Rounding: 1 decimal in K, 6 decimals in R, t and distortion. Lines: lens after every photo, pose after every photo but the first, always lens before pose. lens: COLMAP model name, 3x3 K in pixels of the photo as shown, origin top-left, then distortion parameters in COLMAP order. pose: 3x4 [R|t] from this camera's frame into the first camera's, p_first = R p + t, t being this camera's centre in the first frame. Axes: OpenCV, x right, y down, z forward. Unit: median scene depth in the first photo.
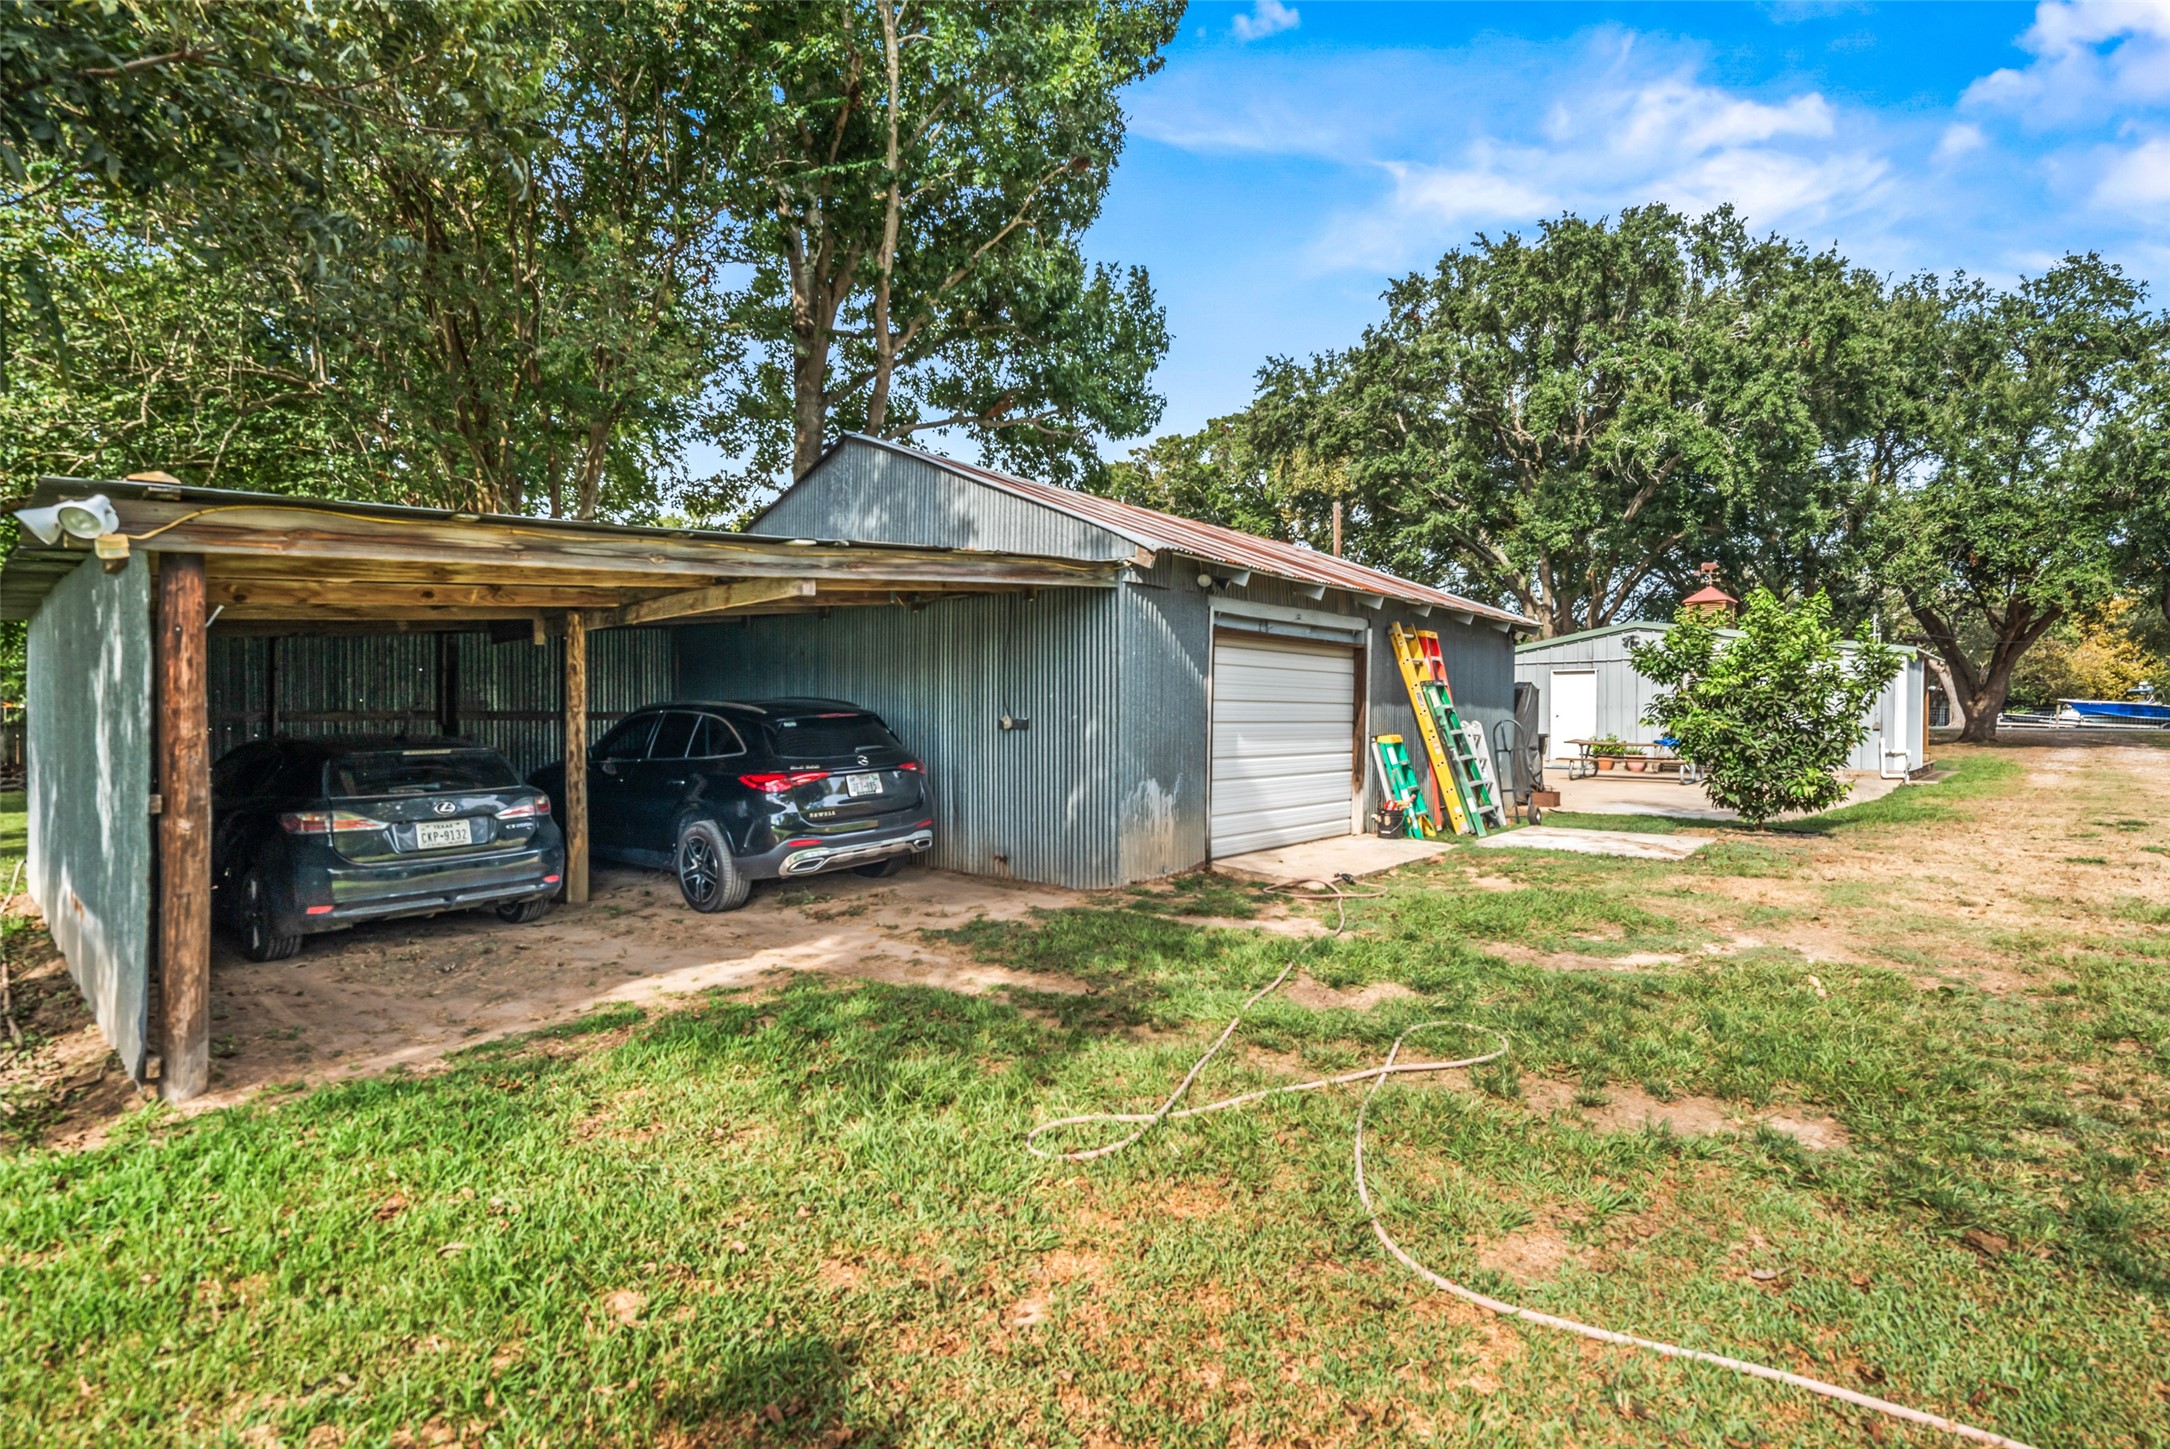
lens RADIAL K [[1067.8, 0, 1068.5], [0, 1067.8, 715.4], [0, 0, 1]] dist [0.000697, 0.000206]
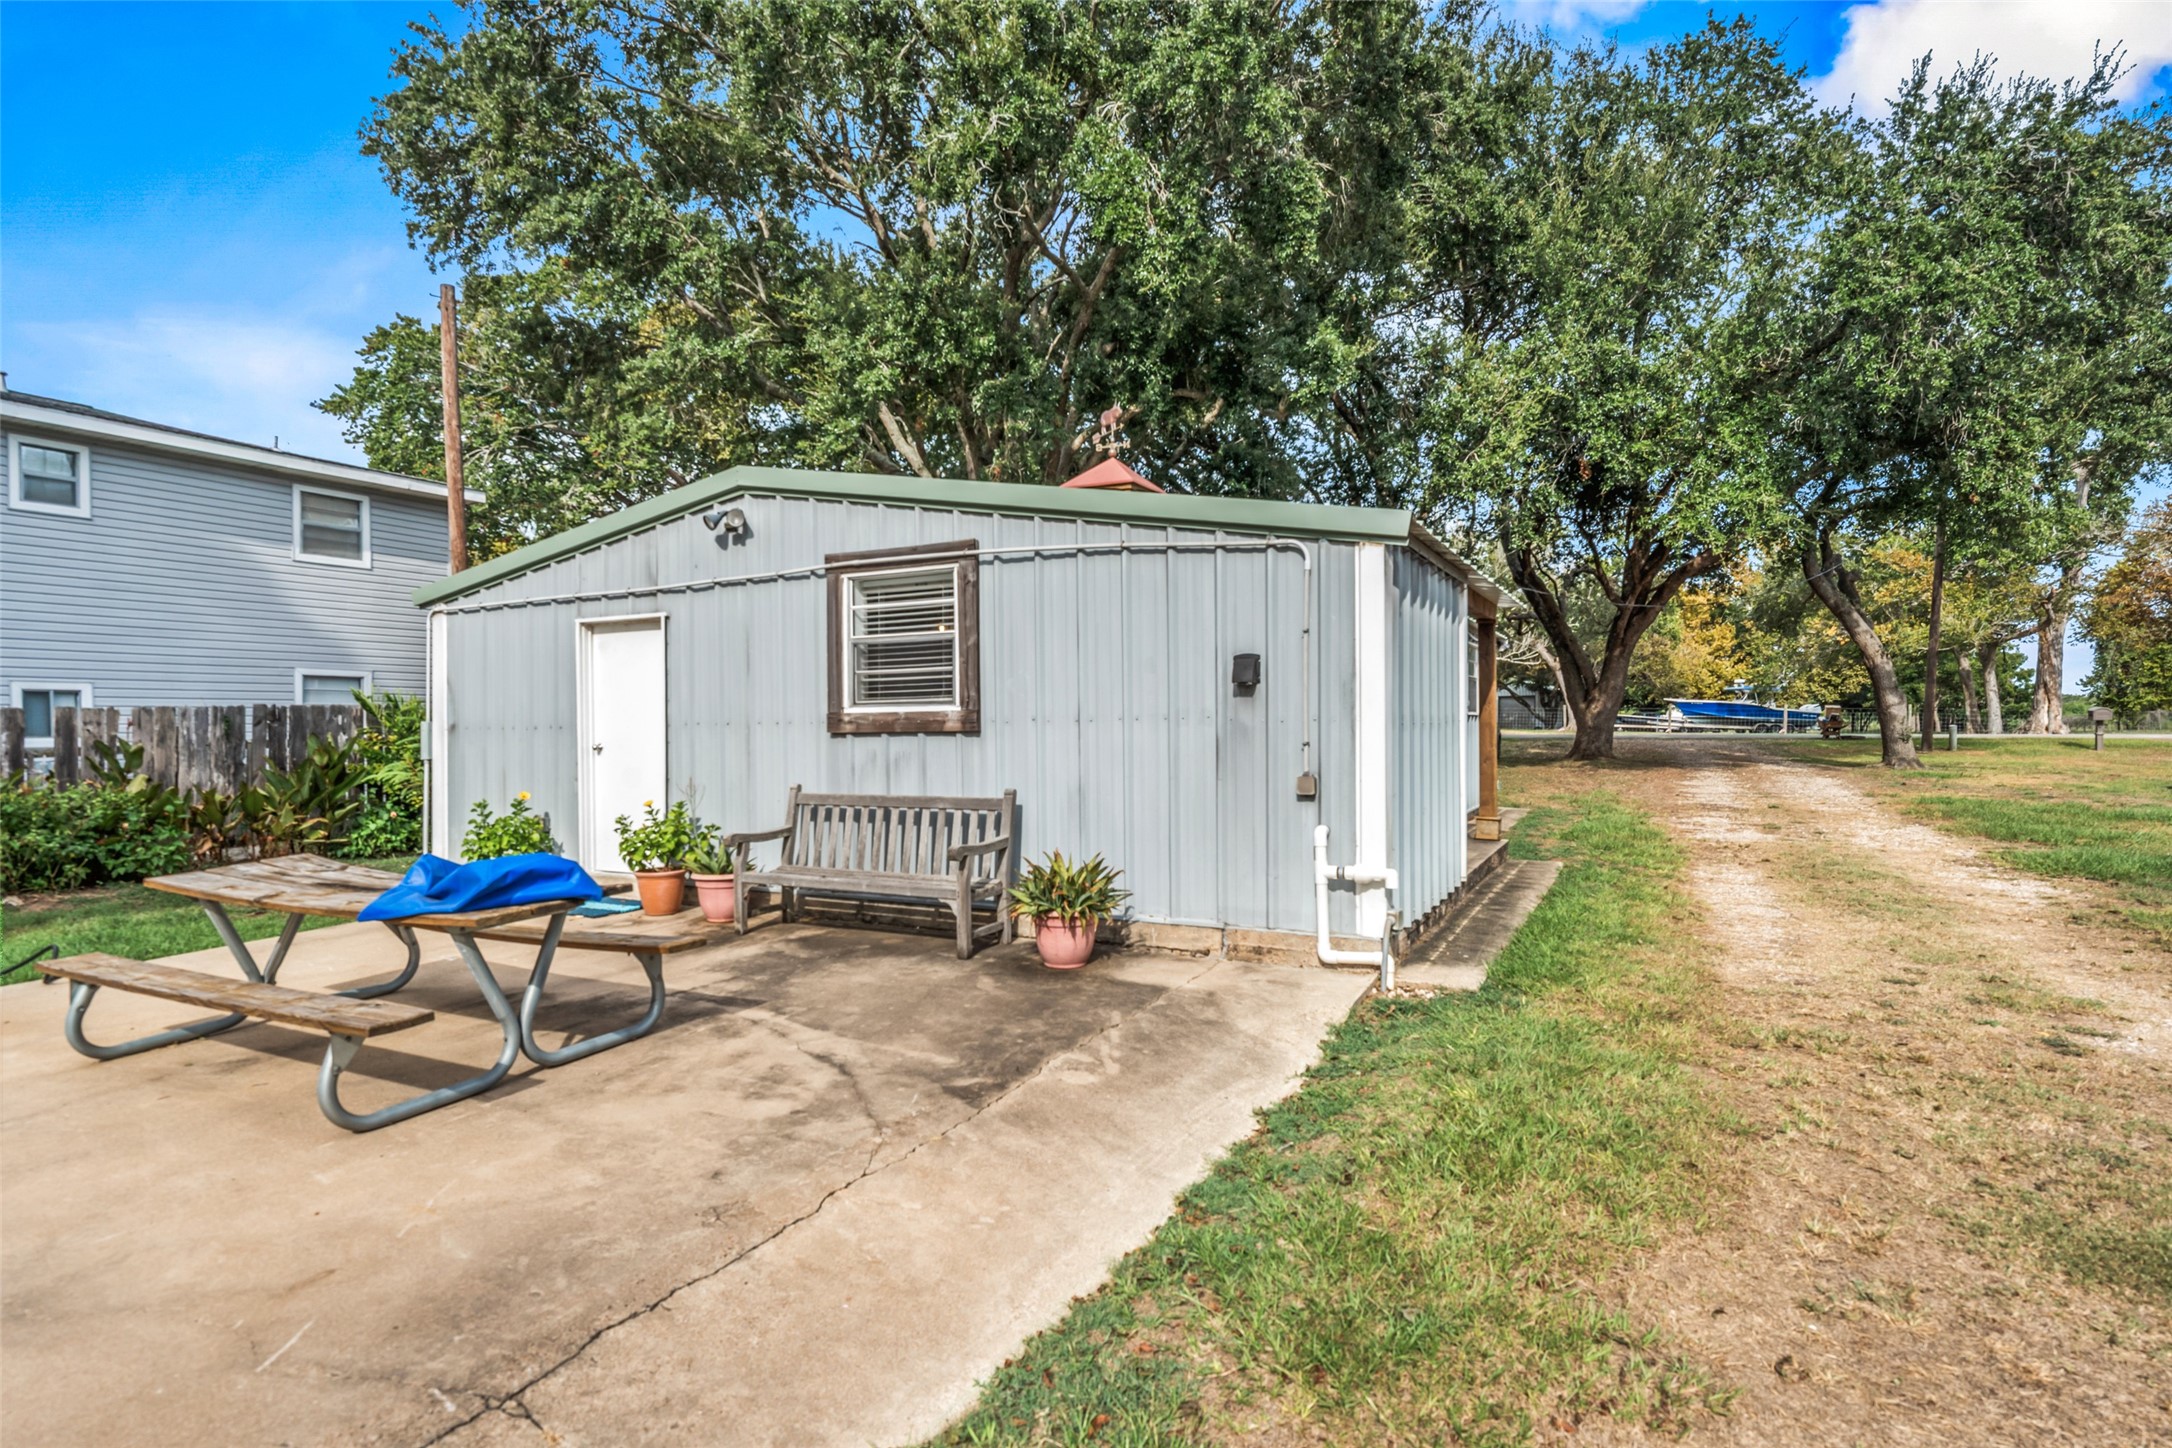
lens RADIAL K [[1077.4, 0, 1080.9], [0, 1077.4, 730.5], [0, 0, 1]] dist [0.000047, 0.000024]
pose [[0.965467, -0.013688, 0.260166, 0.199576], [0.011512, 0.999885, 0.009888, -0.002550], [-0.260272, -0.006551, 0.965513, 0.235520]]
